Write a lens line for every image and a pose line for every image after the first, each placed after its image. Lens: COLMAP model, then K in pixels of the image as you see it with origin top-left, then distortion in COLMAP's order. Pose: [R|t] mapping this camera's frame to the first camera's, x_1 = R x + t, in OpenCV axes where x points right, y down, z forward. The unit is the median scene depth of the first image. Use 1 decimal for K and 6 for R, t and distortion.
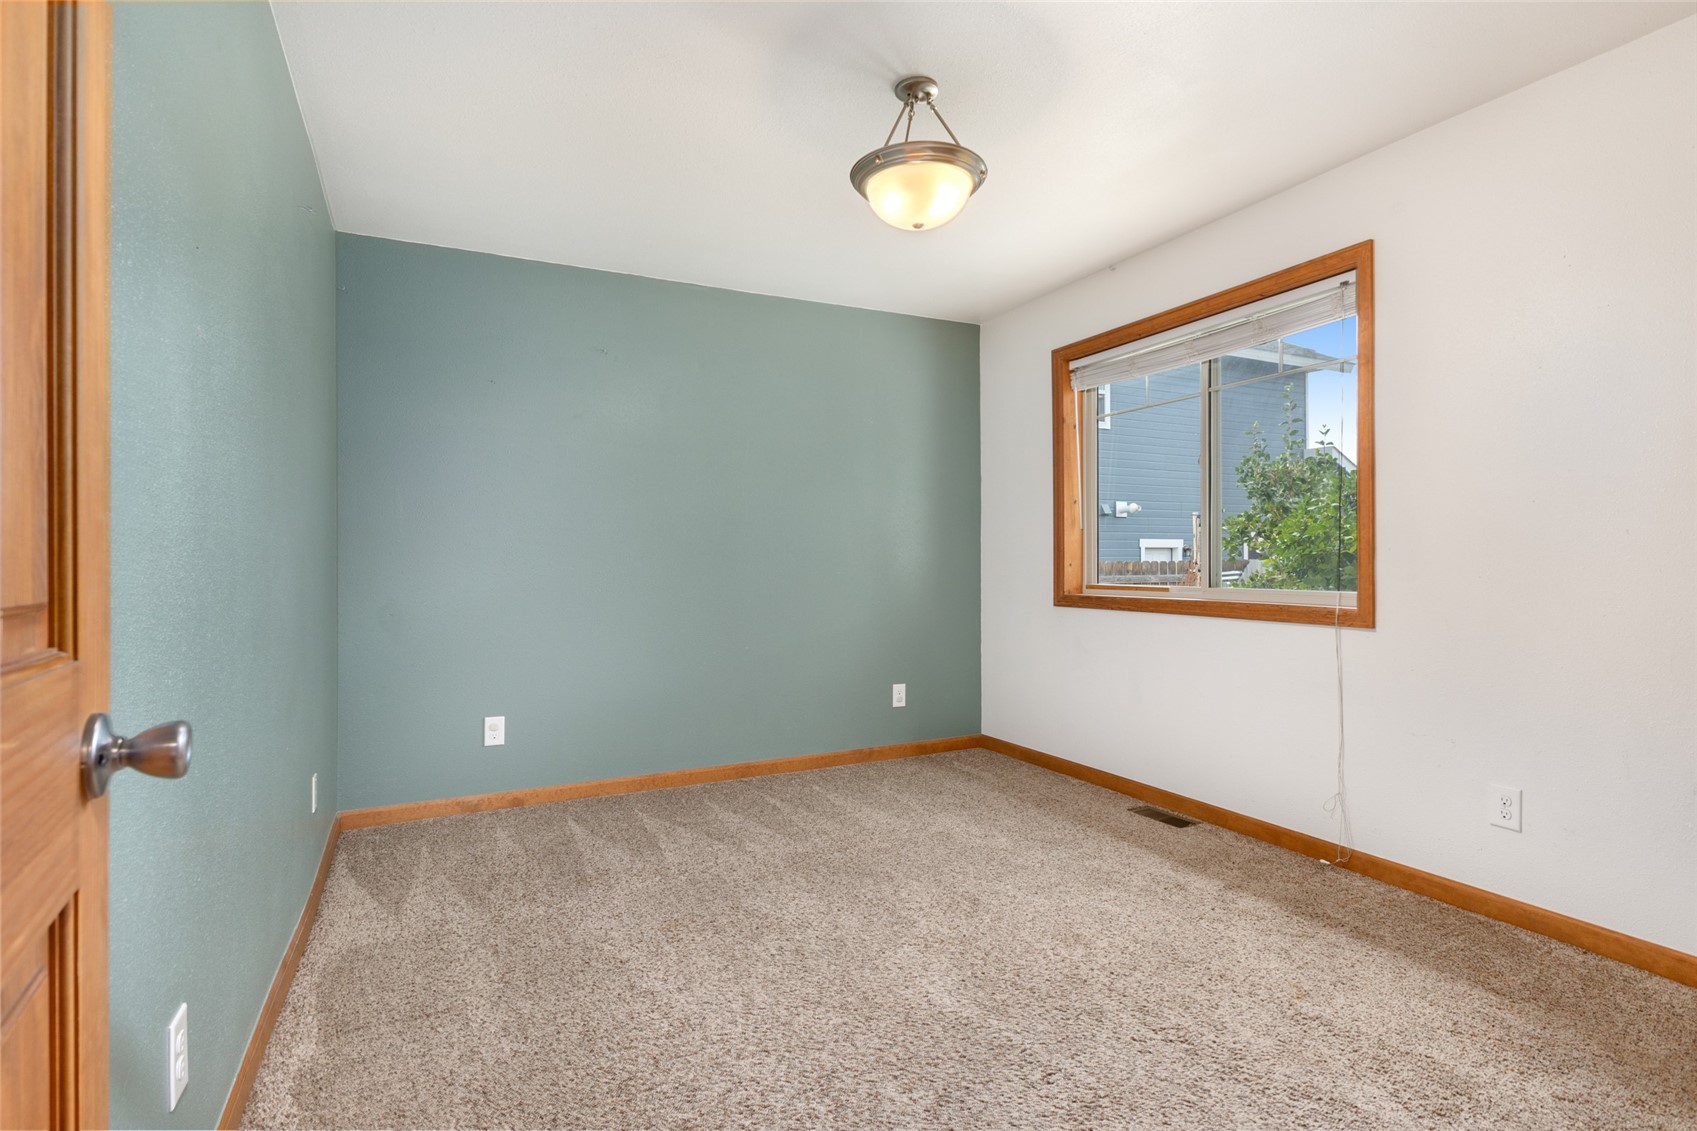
lens RADIAL K [[824.3, 0, 859.6], [0, 824.3, 558.6], [0, 0, 1]] dist [0.017639, -0.005126]
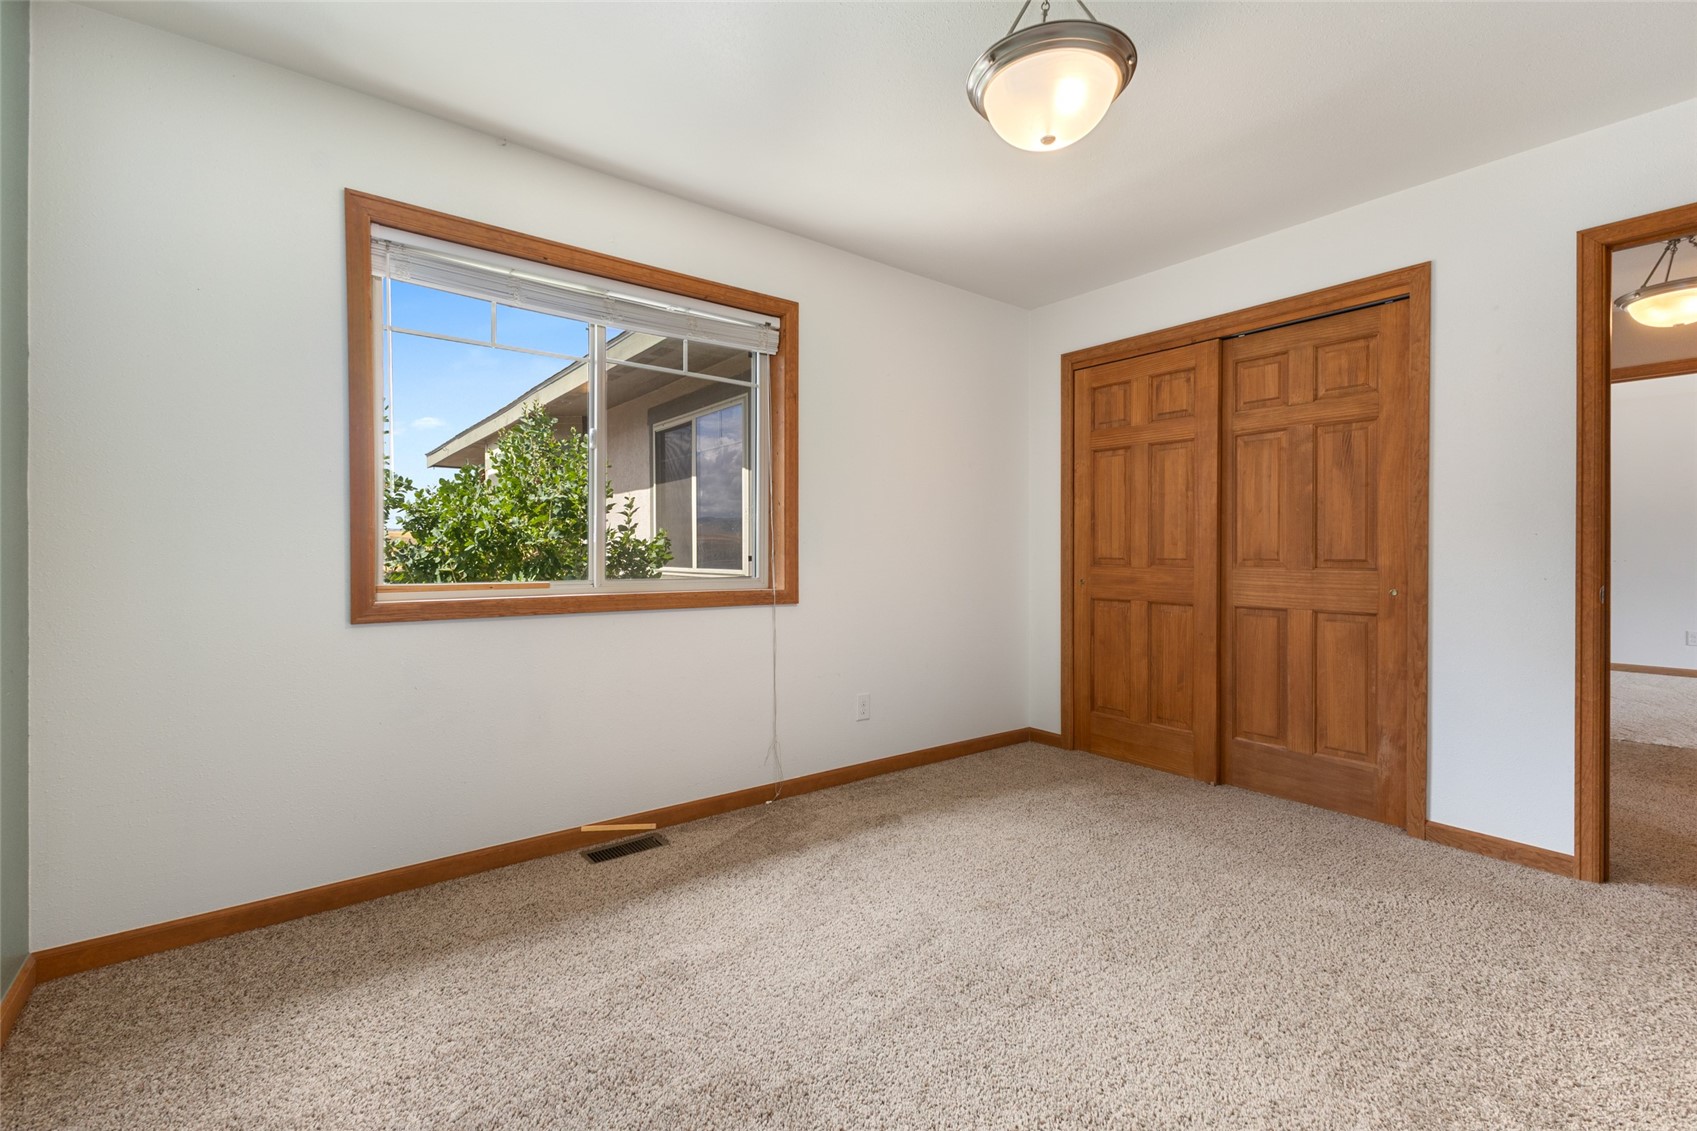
lens RADIAL K [[736.9, 0, 841.7], [0, 736.9, 560.6], [0, 0, 1]] dist [0.012211, -0.003489]
pose [[-0.182750, -0.003009, 0.983155, -0.551440], [-0.002584, 0.999993, 0.002580, 0.014595], [-0.983156, -0.002069, -0.182757, 1.191839]]
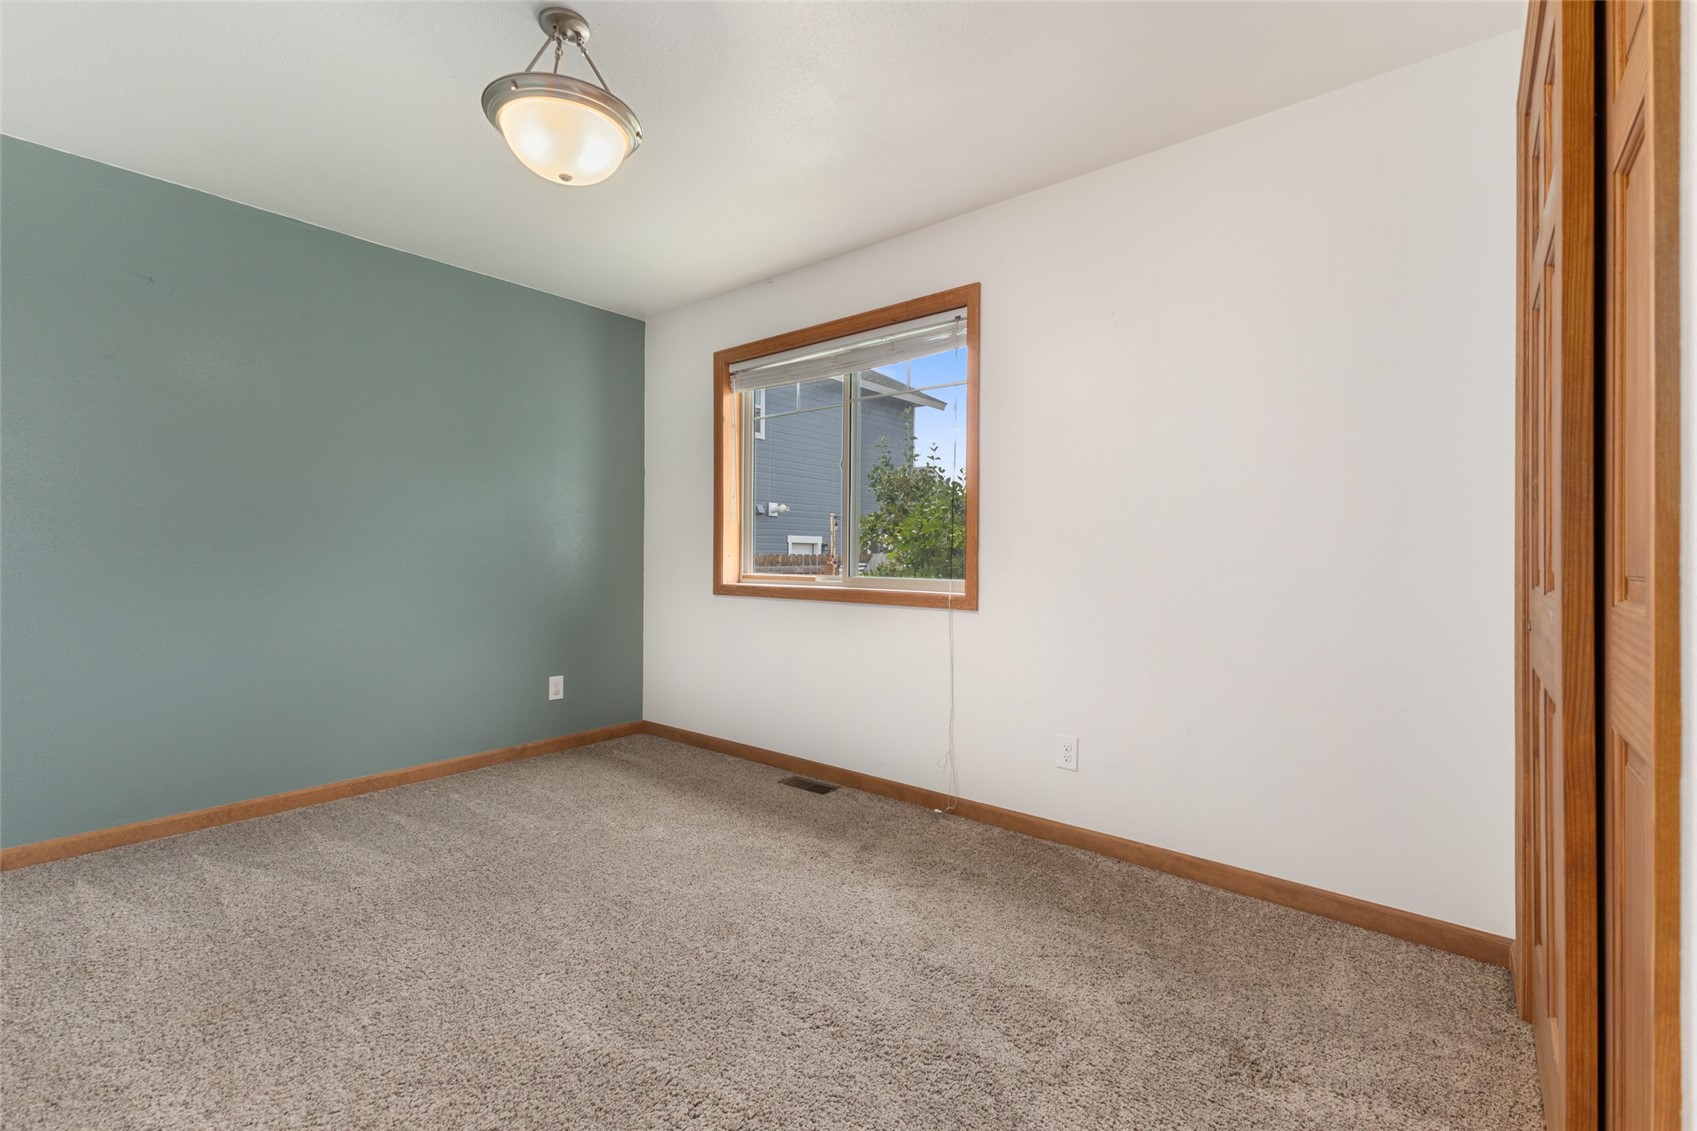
lens RADIAL K [[736.9, 0, 840.9], [0, 736.9, 554.0], [0, 0, 1]] dist [0.012211, -0.003489]
pose [[0.921464, 0.009307, 0.388352, 0.029851], [-0.010714, 0.999942, 0.001459, 0.004037], [-0.388316, -0.005506, 0.921510, 0.106724]]
